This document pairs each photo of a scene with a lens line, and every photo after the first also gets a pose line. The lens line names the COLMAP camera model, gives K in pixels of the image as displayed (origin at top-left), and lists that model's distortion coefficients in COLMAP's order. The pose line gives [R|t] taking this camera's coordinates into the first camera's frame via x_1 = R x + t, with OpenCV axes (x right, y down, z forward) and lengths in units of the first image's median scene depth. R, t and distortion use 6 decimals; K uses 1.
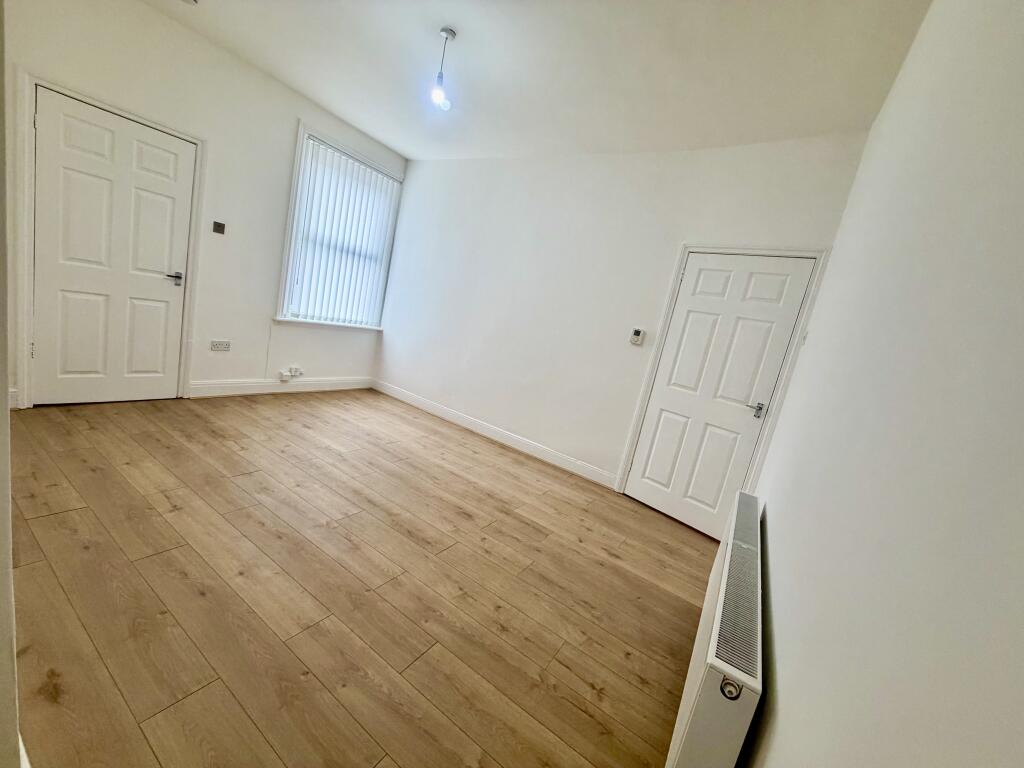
lens RADIAL K [[407.5, 0, 509.9], [0, 407.5, 384.3], [0, 0, 1]] dist [0.000539, -0.000065]
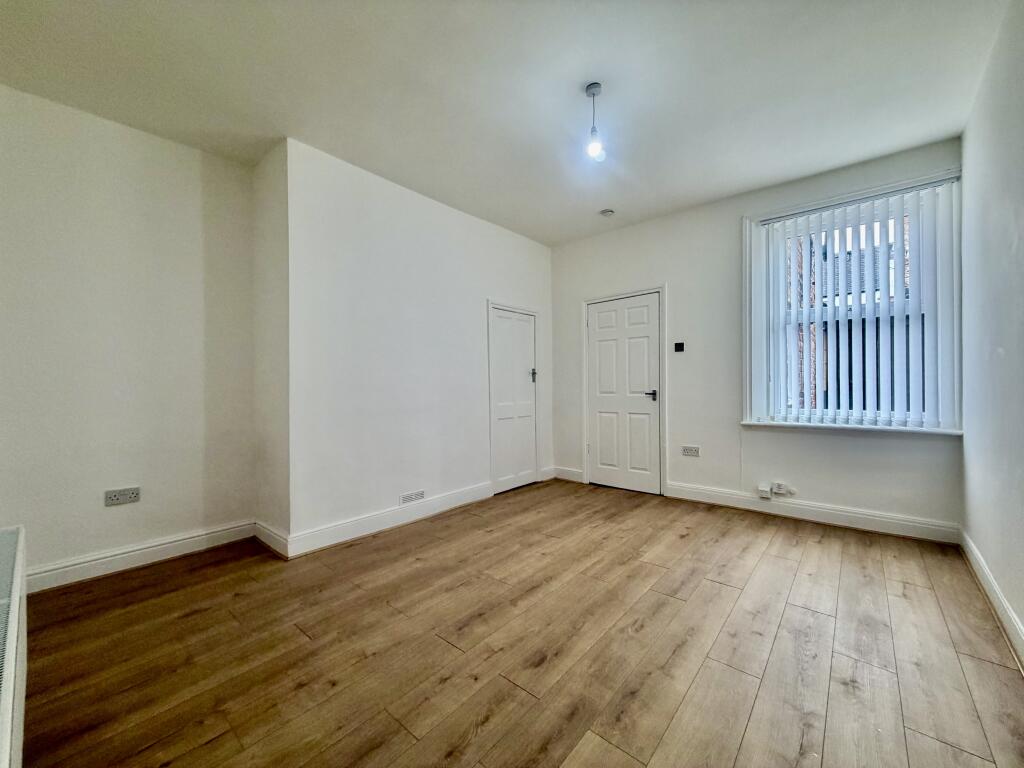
lens RADIAL K [[407.5, 0, 509.9], [0, 407.5, 384.3], [0, 0, 1]] dist [0.000539, -0.000065]
pose [[-0.147029, -0.205698, -0.967507, 0.503167], [-0.187777, 0.966155, -0.176875, 0.016851], [0.971145, 0.155670, -0.180679, 0.821384]]
